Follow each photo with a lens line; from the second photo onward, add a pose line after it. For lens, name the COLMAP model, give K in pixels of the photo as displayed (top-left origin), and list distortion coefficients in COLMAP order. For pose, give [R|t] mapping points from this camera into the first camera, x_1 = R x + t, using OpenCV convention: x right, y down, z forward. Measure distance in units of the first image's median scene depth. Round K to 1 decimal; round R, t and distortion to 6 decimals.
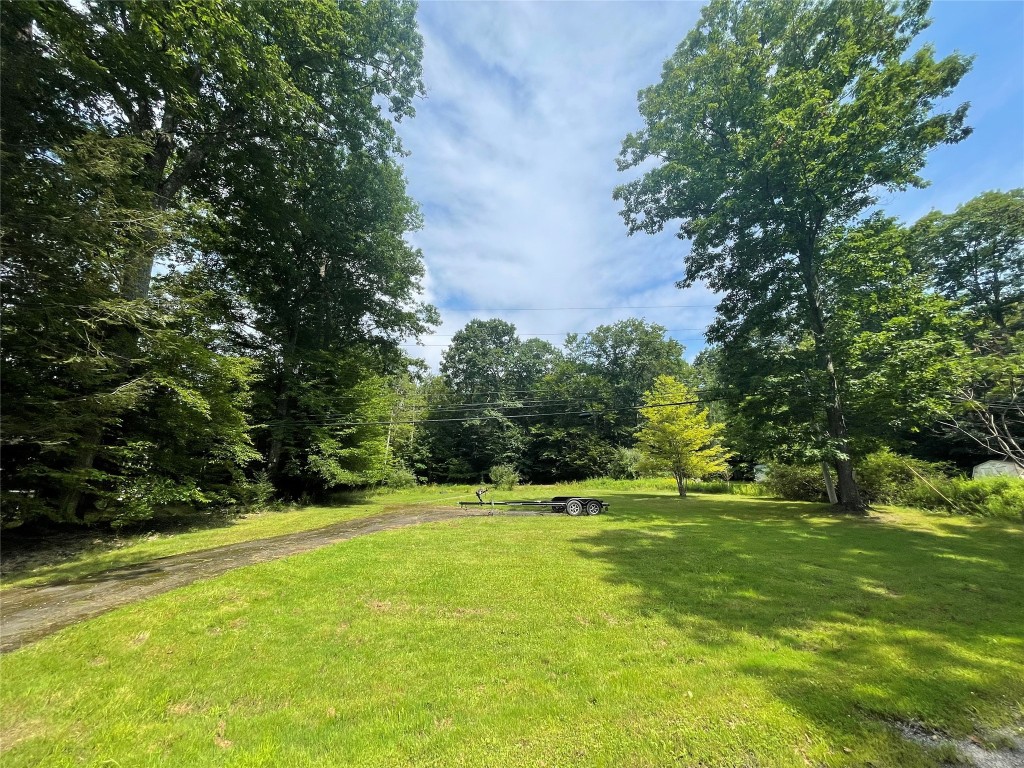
lens RADIAL K [[409.3, 0, 511.5], [0, 409.3, 381.2], [0, 0, 1]] dist [-0.003530, -0.001436]
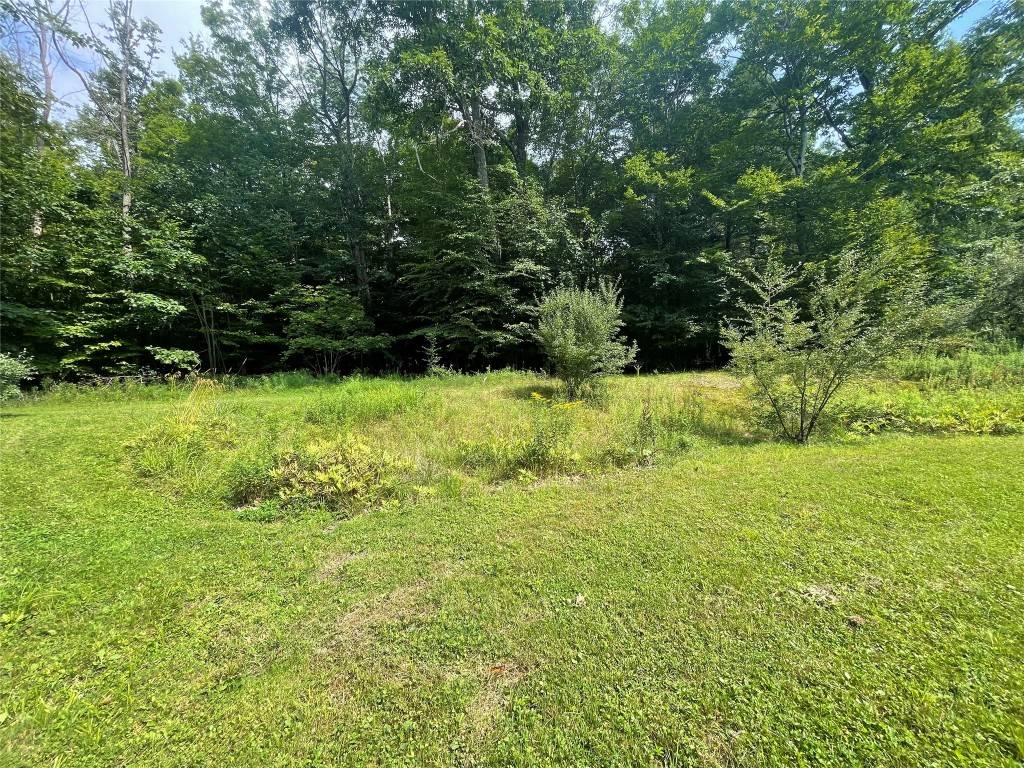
lens RADIAL K [[409.3, 0, 513.6], [0, 409.3, 382.1], [0, 0, 1]] dist [-0.003530, -0.001436]
pose [[0.927174, -0.032093, 0.373255, -0.132379], [-0.075743, 0.959690, 0.270662, 0.191381], [-0.366895, -0.279222, 0.887369, 0.783844]]
